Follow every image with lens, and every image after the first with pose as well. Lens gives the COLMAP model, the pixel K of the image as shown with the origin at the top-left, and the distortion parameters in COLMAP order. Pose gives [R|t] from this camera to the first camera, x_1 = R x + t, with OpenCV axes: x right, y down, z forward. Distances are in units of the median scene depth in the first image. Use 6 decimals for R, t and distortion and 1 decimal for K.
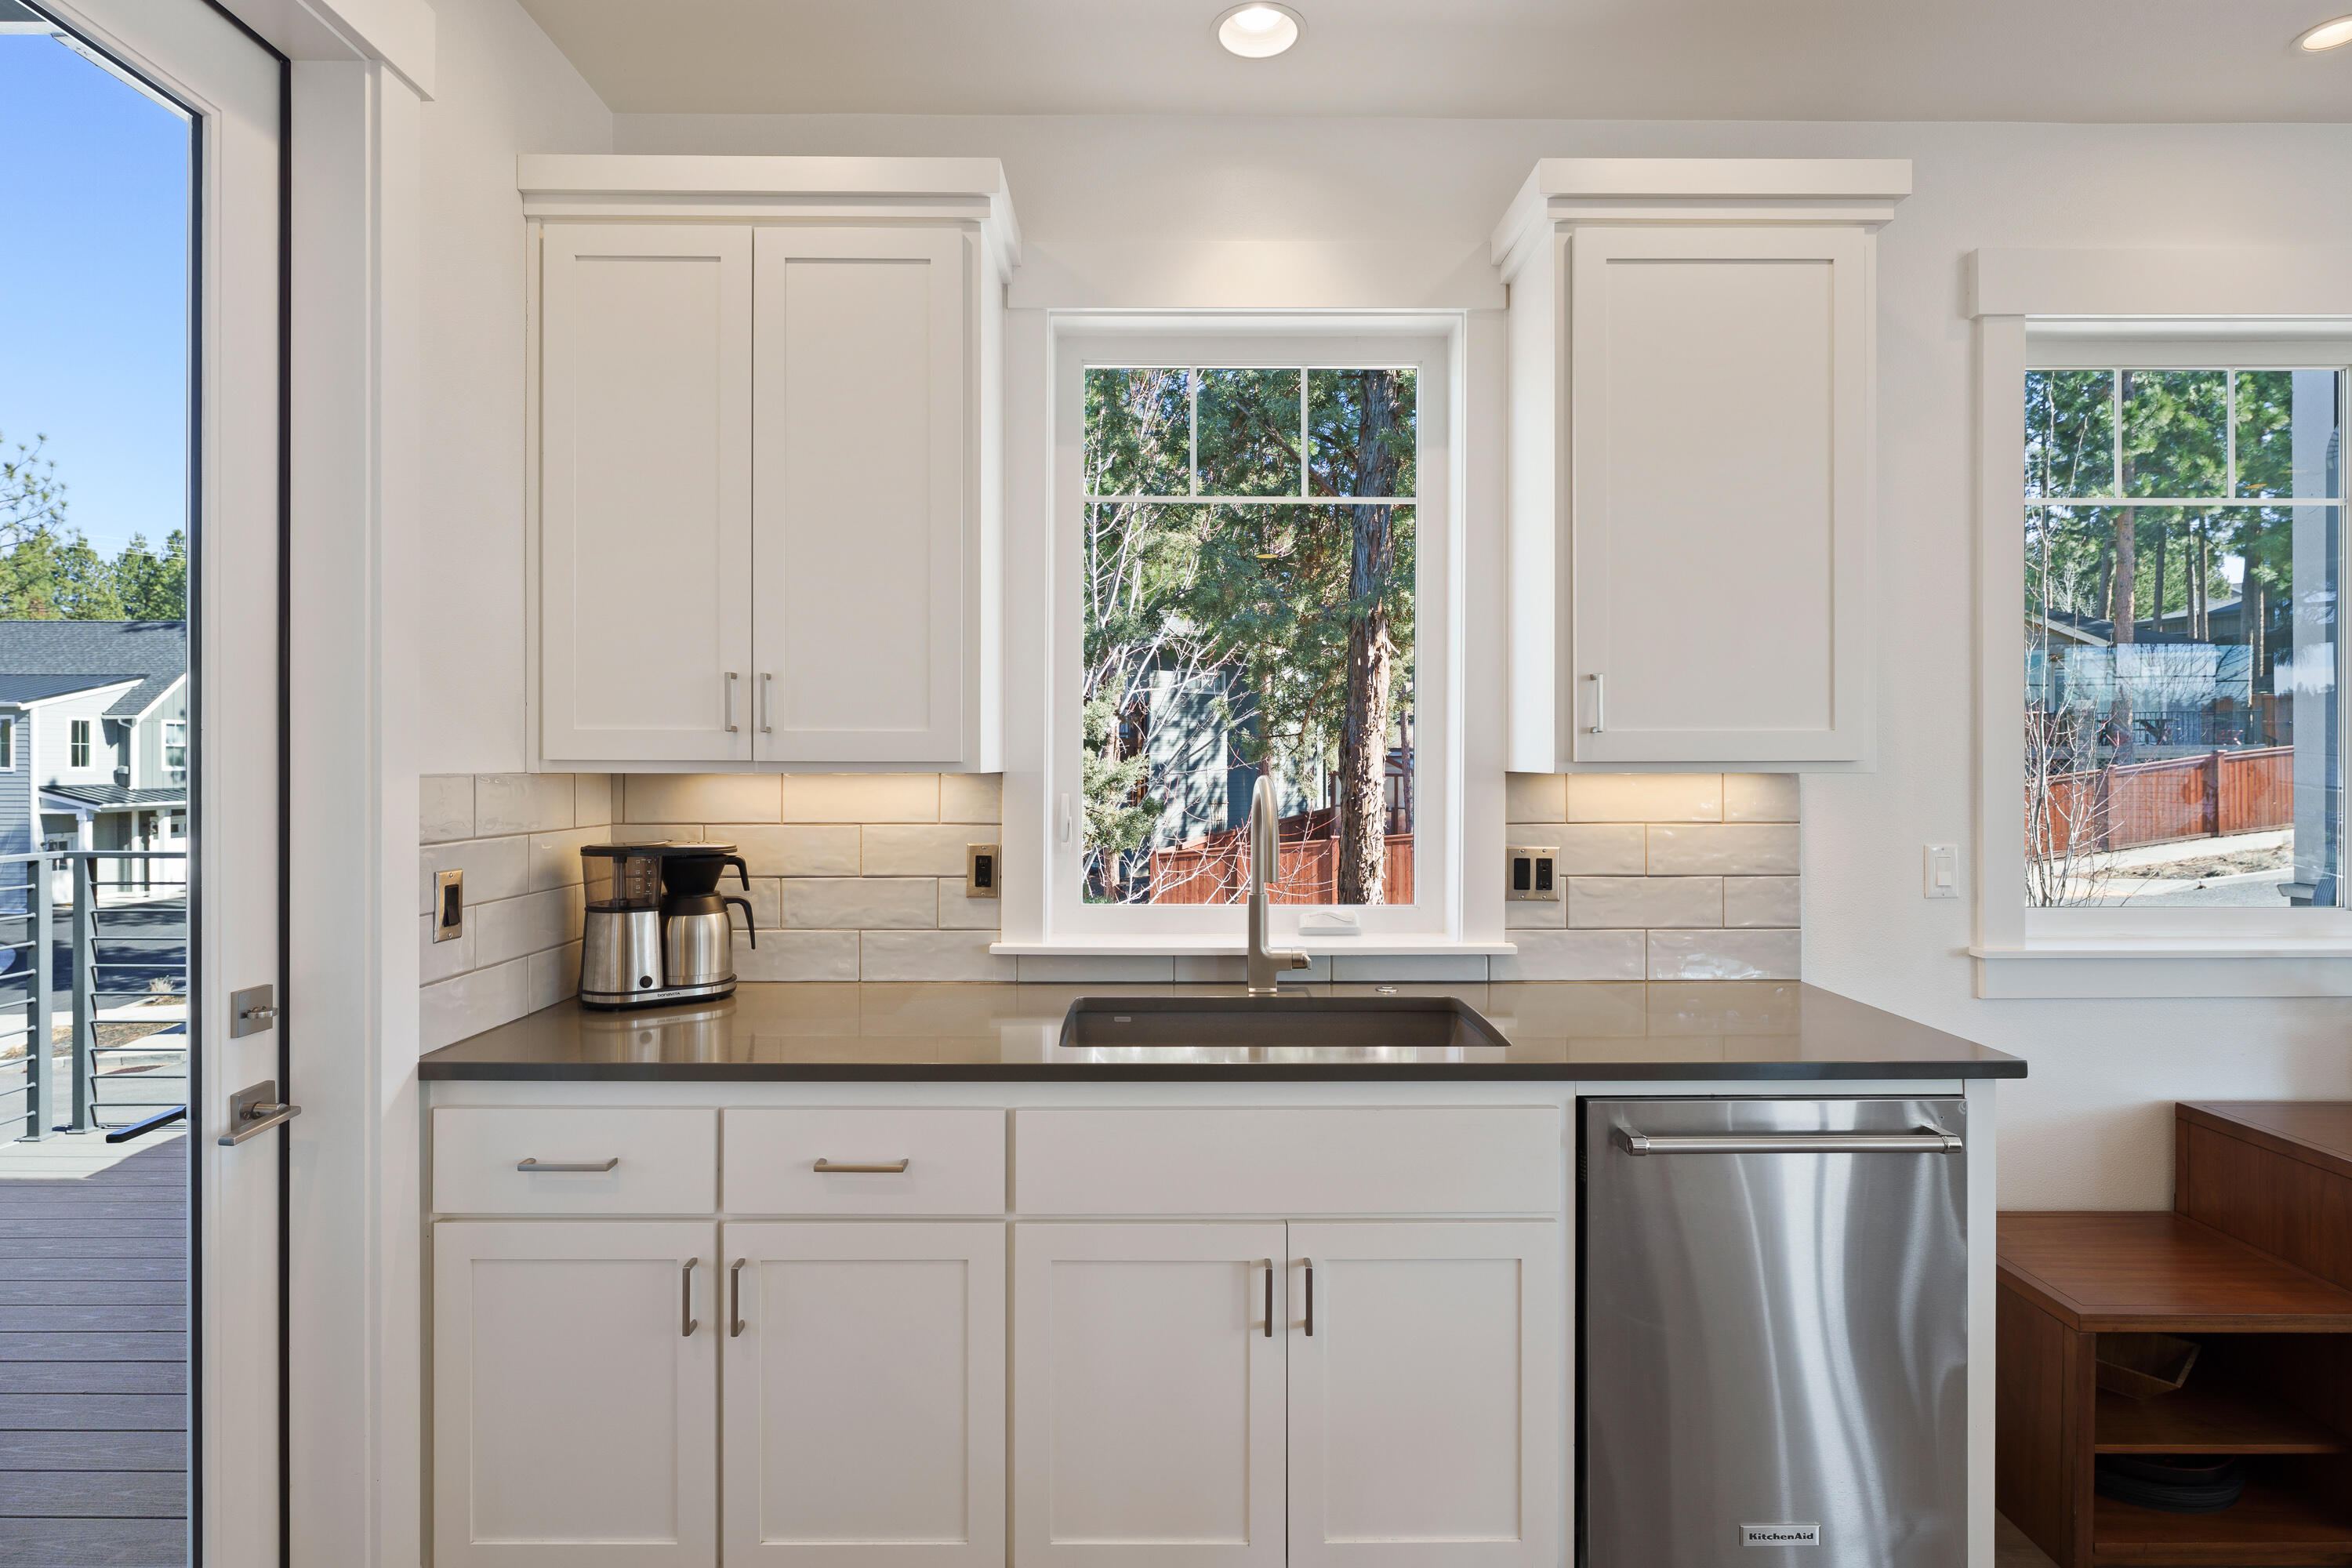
lens RADIAL K [[1166.8, 0, 1175.5], [0, 1166.8, 762.1], [0, 0, 1]] dist [-0.002198, -0.000940]
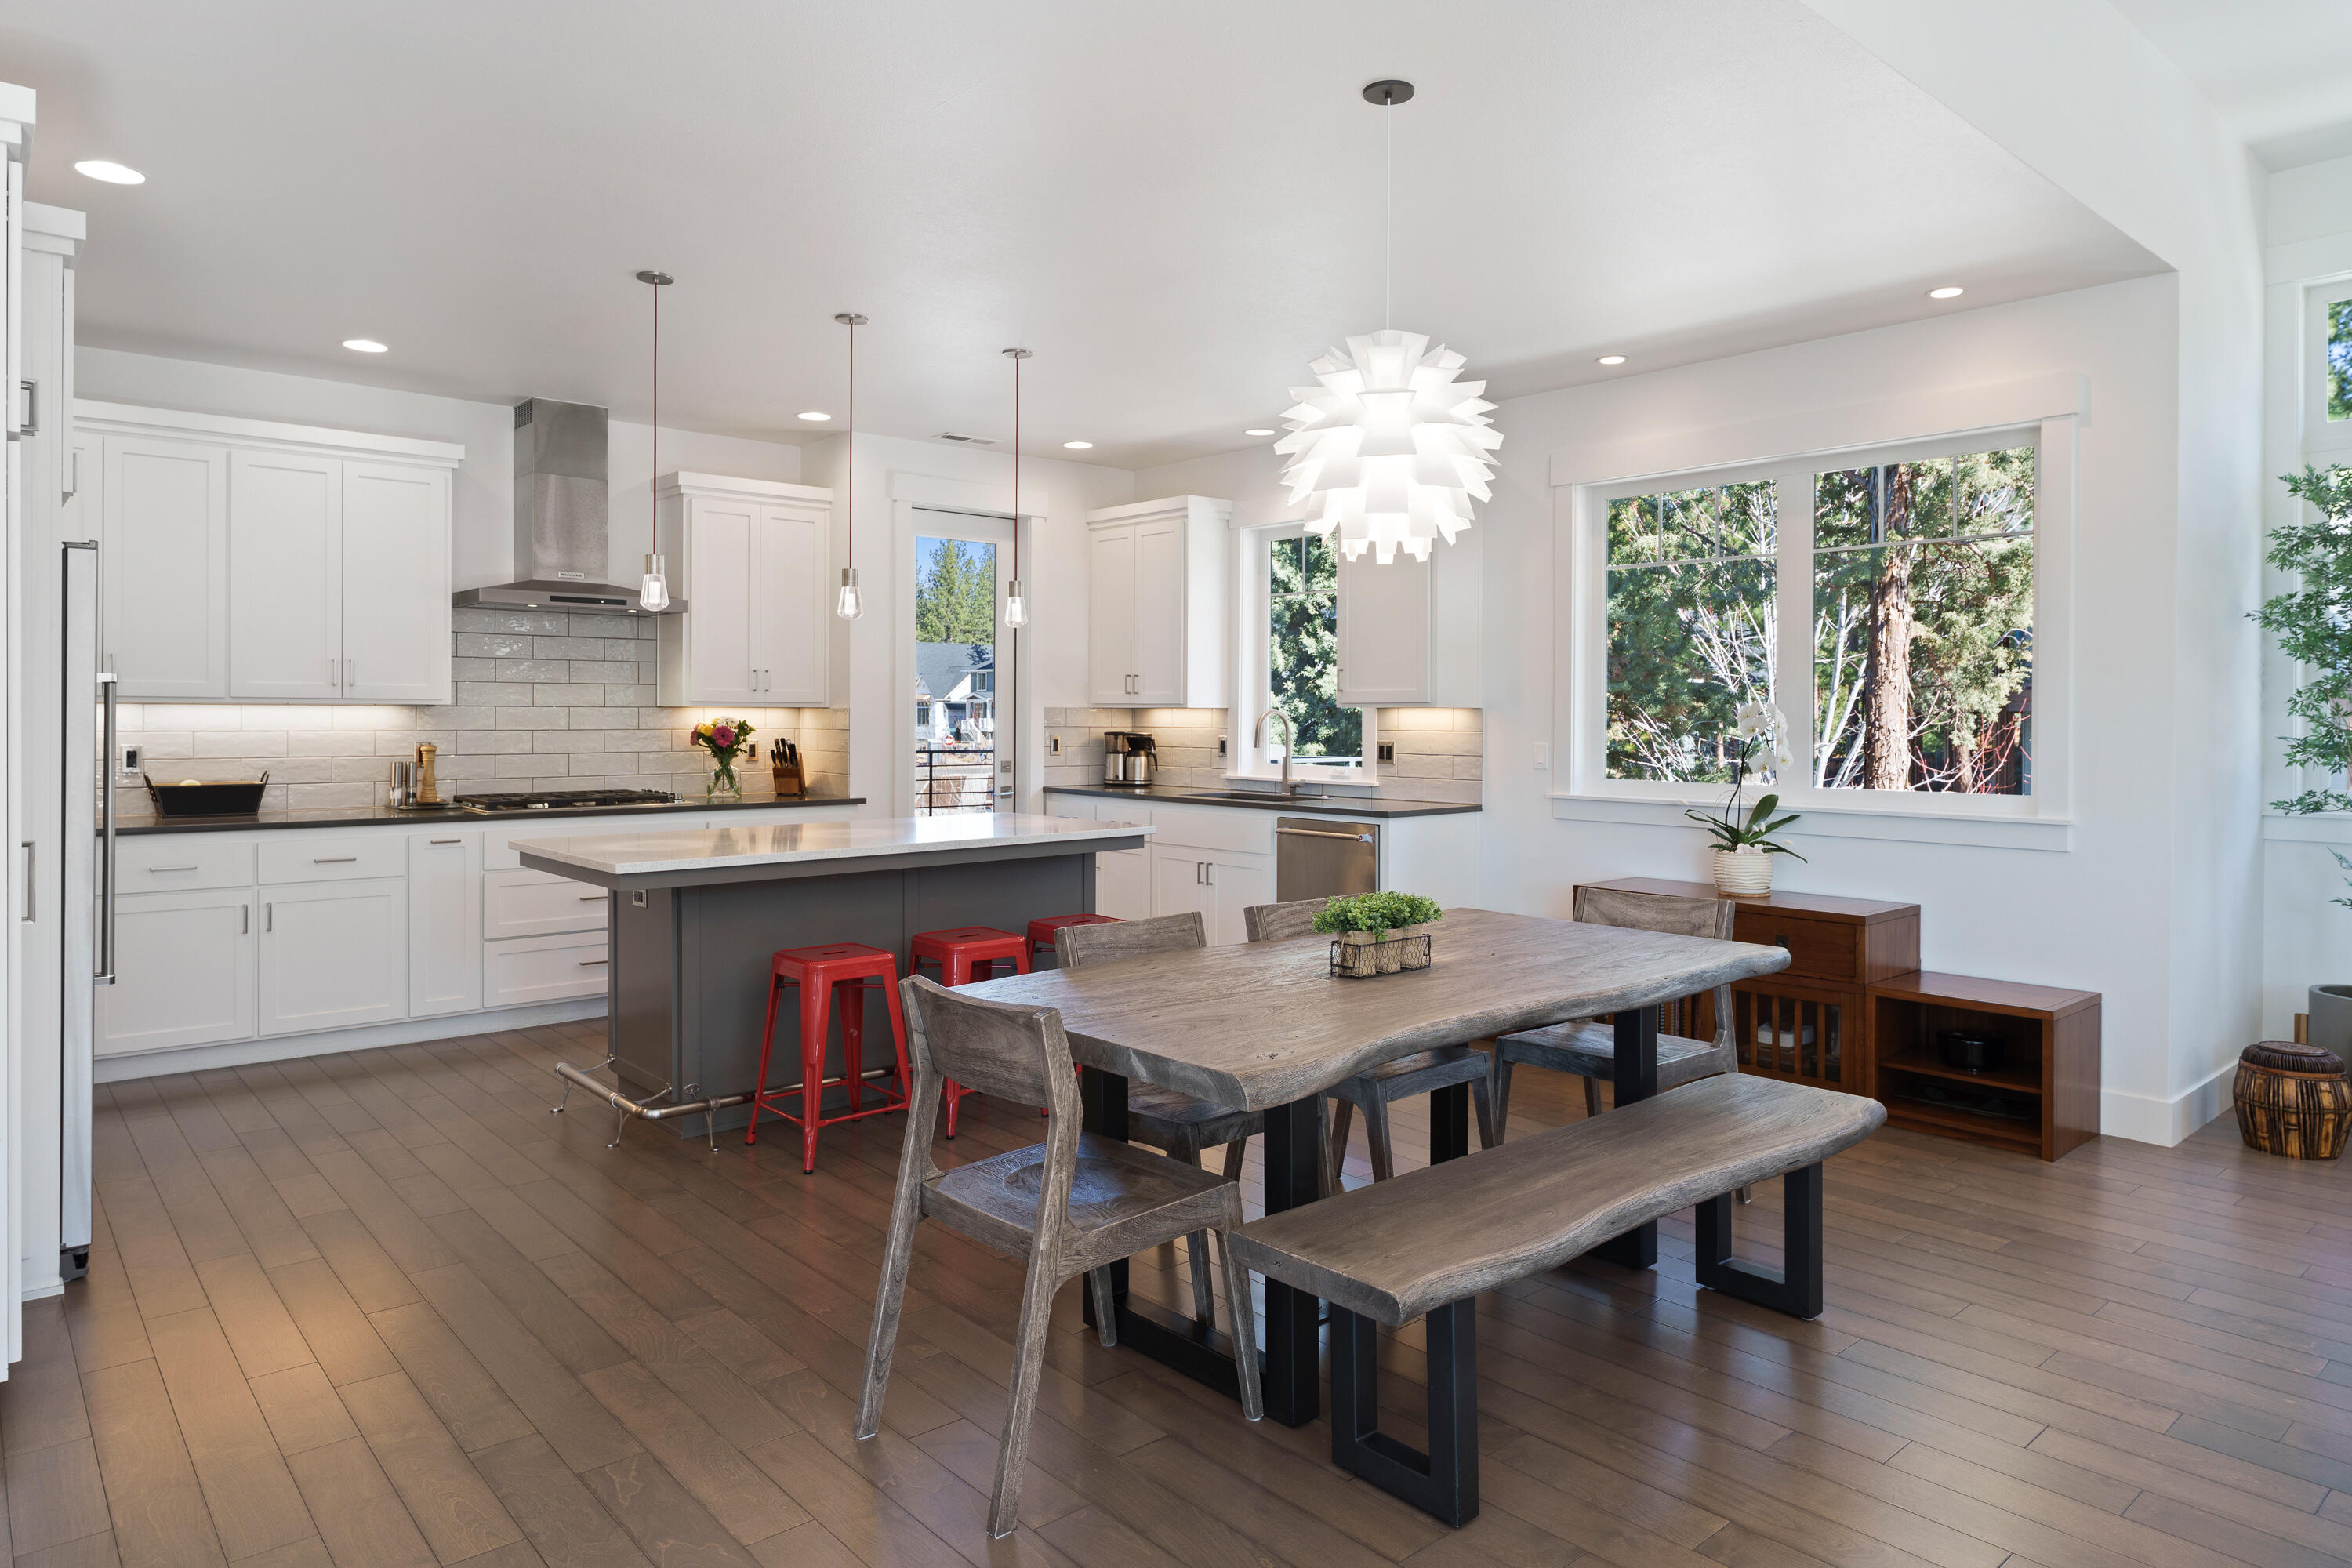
lens RADIAL K [[1420.0, 0, 1173.7], [0, 1420.0, 725.5], [0, 0, 1]] dist [-0.000872, 0.000248]
pose [[0.654868, 0.009540, -0.755683, 2.301888], [-0.005845, 0.999954, 0.007559, 0.025613], [0.755720, -0.000533, 0.654894, -1.232172]]
